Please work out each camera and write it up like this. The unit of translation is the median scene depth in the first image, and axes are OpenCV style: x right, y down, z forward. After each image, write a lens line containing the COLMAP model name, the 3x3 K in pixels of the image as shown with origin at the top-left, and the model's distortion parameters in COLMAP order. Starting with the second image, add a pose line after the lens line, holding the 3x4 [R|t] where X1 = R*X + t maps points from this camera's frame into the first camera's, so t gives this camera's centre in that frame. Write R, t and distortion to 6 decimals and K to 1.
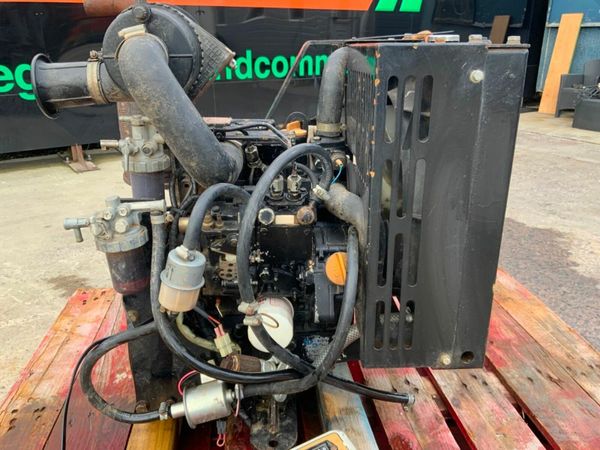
lens RADIAL K [[496.0, 0, 300.0], [0, 496.0, 225.0], [0, 0, 1]] dist [0.069424, -0.137292]
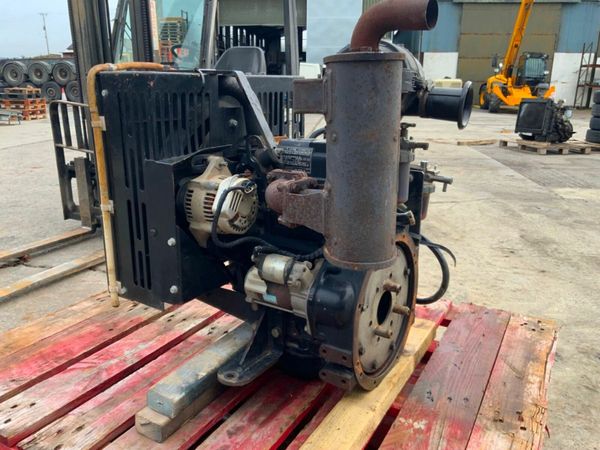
lens RADIAL K [[496.0, 0, 300.0], [0, 496.0, 225.0], [0, 0, 1]] dist [0.069424, -0.137292]
pose [[-0.811592, -0.163578, 0.560857, -0.797600], [0.192123, 0.831881, 0.520637, -0.666010], [-0.551730, 0.530299, -0.643721, 1.905550]]
